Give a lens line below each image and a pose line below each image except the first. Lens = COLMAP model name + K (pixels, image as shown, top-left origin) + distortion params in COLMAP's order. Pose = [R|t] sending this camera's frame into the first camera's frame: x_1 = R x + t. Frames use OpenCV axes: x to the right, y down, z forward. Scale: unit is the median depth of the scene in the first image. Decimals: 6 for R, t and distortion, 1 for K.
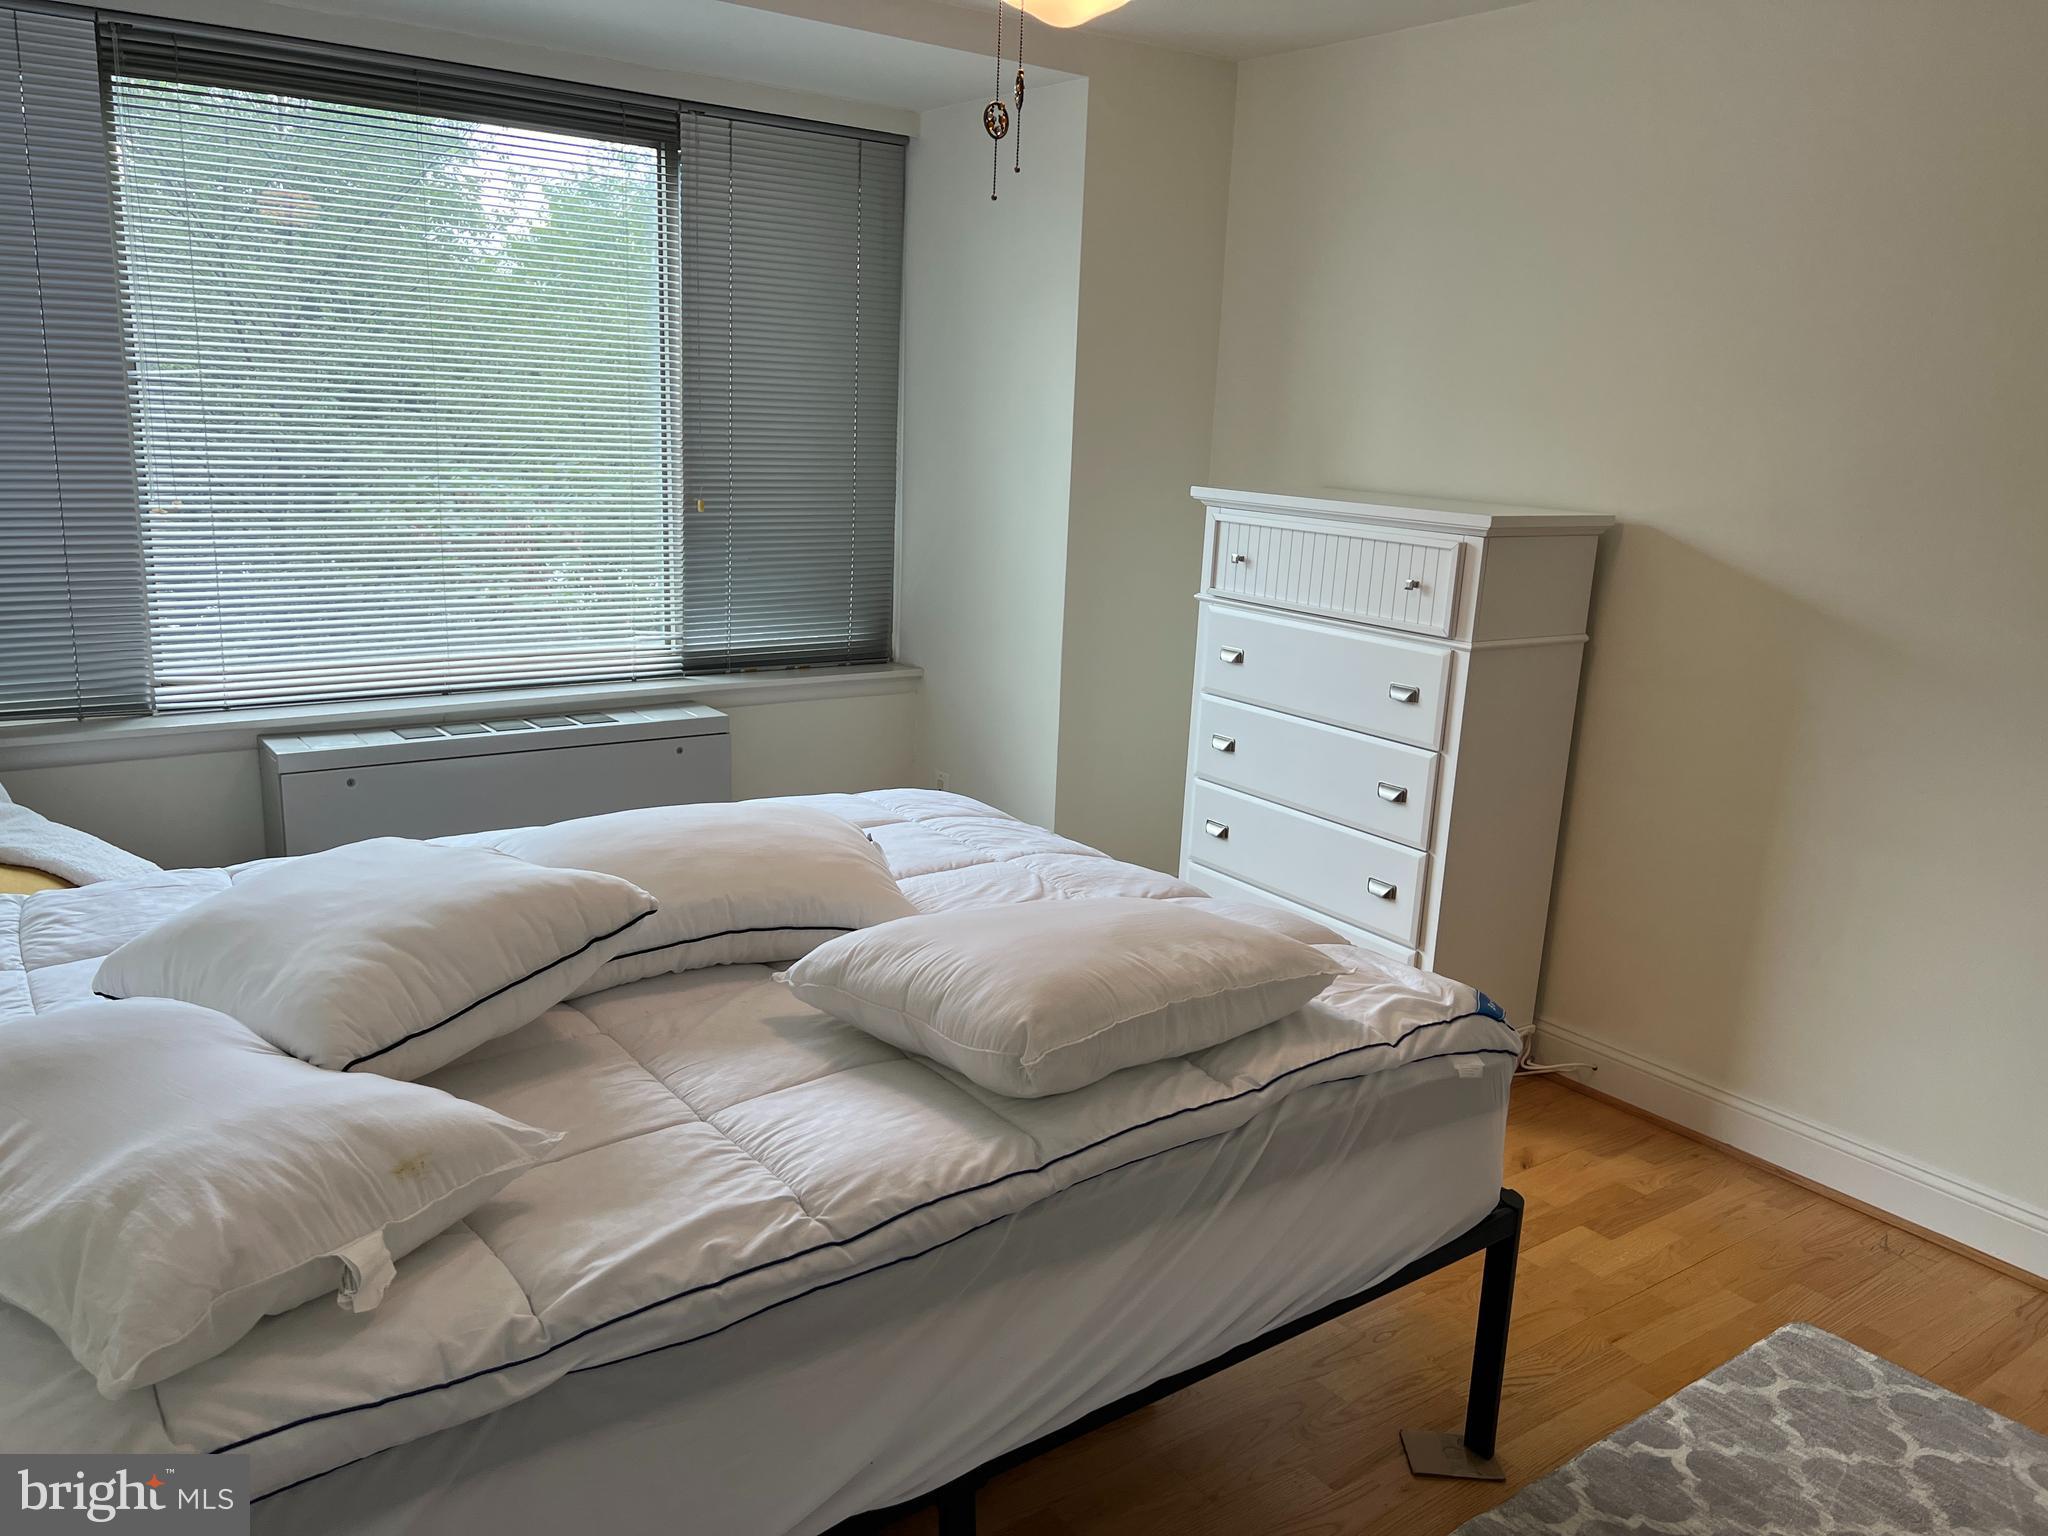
lens RADIAL K [[1573.7, 0, 1035.7], [0, 1573.7, 769.4], [0, 0, 1]] dist [0.109924, -0.148369]
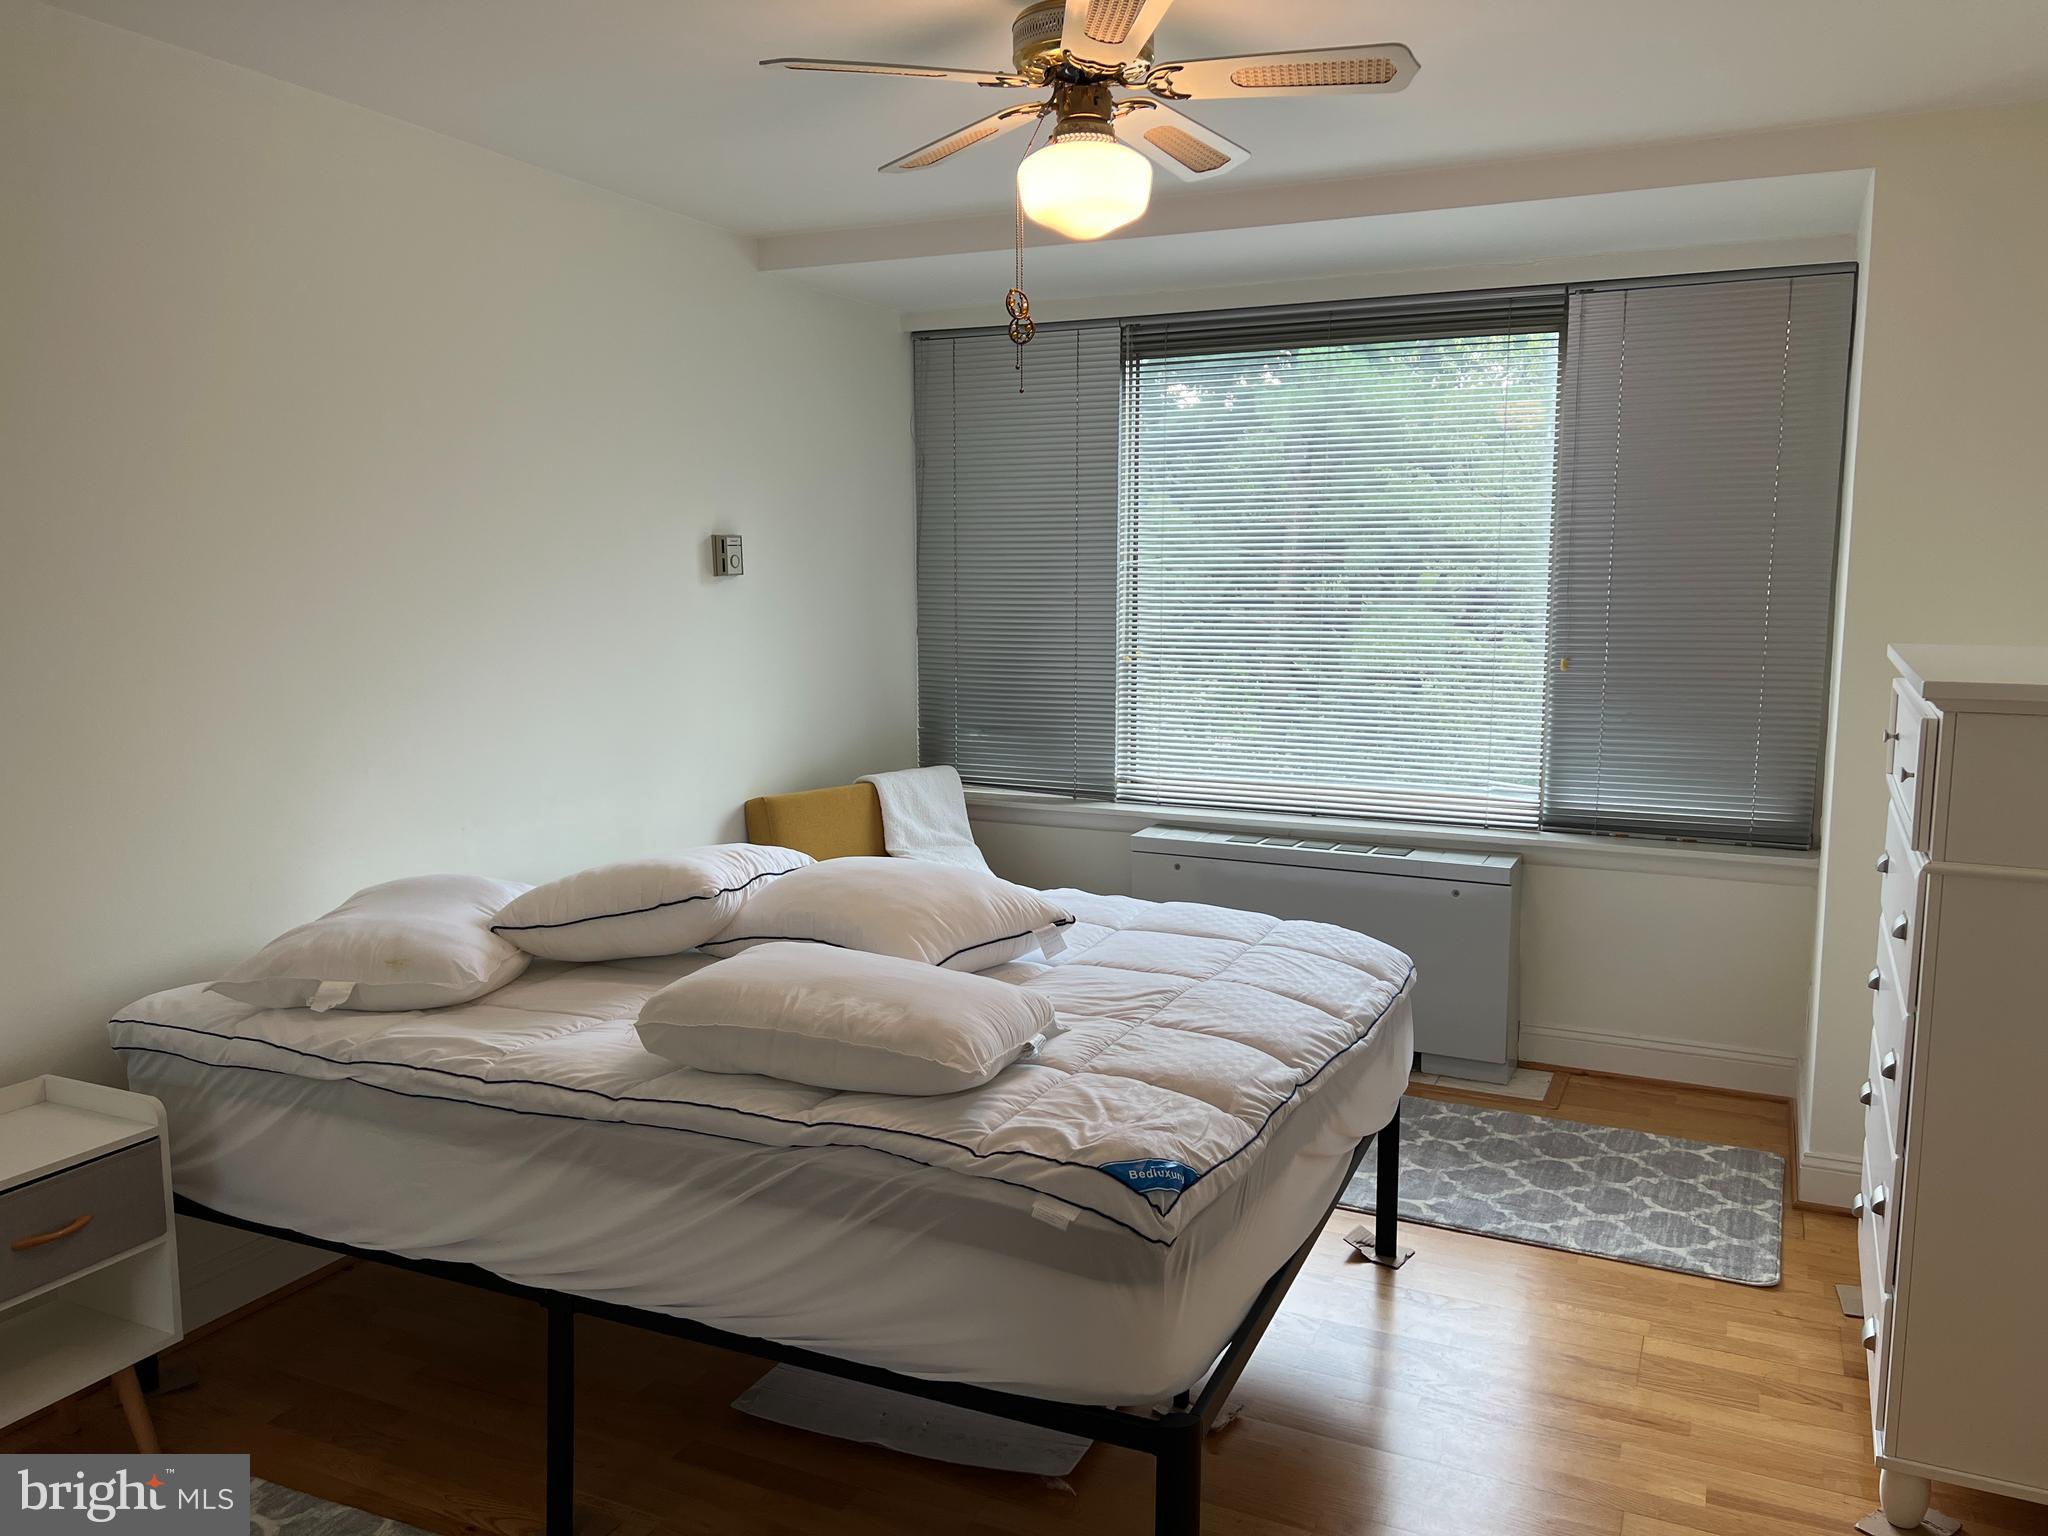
lens RADIAL K [[1573.7, 0, 1035.7], [0, 1573.7, 769.4], [0, 0, 1]] dist [0.109924, -0.148369]
pose [[0.461484, 0.078184, -0.883696, 0.696499], [-0.178870, 0.983852, -0.006365, -0.044229], [0.868929, 0.161004, 0.468017, 0.315288]]
